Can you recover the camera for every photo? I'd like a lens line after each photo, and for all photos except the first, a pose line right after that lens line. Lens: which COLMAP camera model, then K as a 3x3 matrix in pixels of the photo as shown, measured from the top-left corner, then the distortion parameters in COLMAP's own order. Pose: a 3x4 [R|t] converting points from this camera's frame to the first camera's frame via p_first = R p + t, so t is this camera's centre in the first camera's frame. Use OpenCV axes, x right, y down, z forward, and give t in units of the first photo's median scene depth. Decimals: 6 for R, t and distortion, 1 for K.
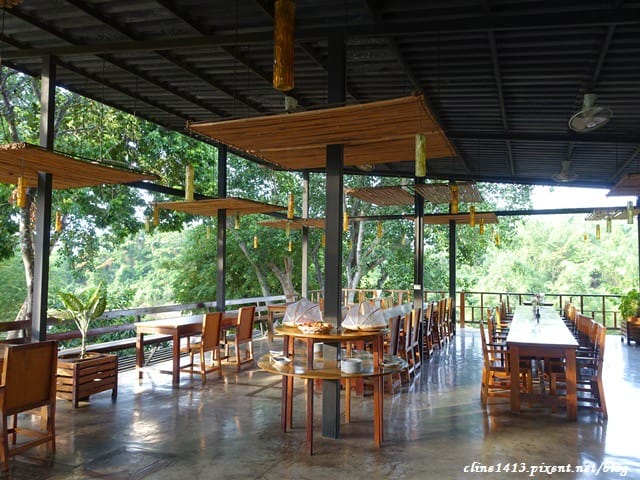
lens RADIAL K [[509.7, 0, 320.0], [0, 509.7, 240.0], [0, 0, 1]] dist [-0.001456, -0.002046]
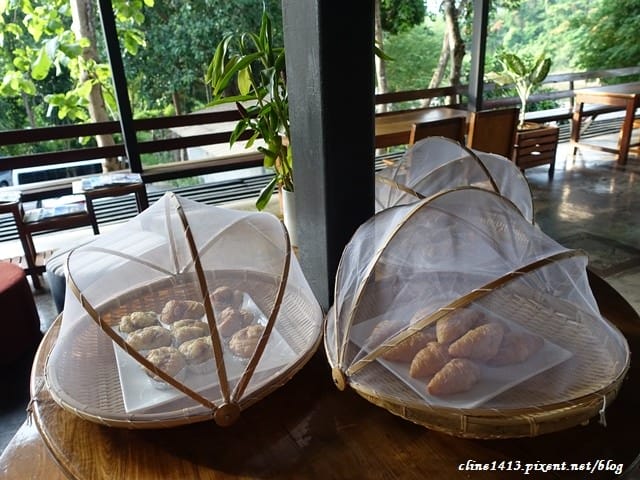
lens RADIAL K [[509.7, 0, 320.0], [0, 509.7, 240.0], [0, 0, 1]] dist [-0.001456, -0.002046]
pose [[0.767491, 0.189846, -0.612303, -0.122646], [0.090618, 0.913424, 0.396793, 0.016927], [0.634622, -0.360021, 0.683842, 0.063308]]
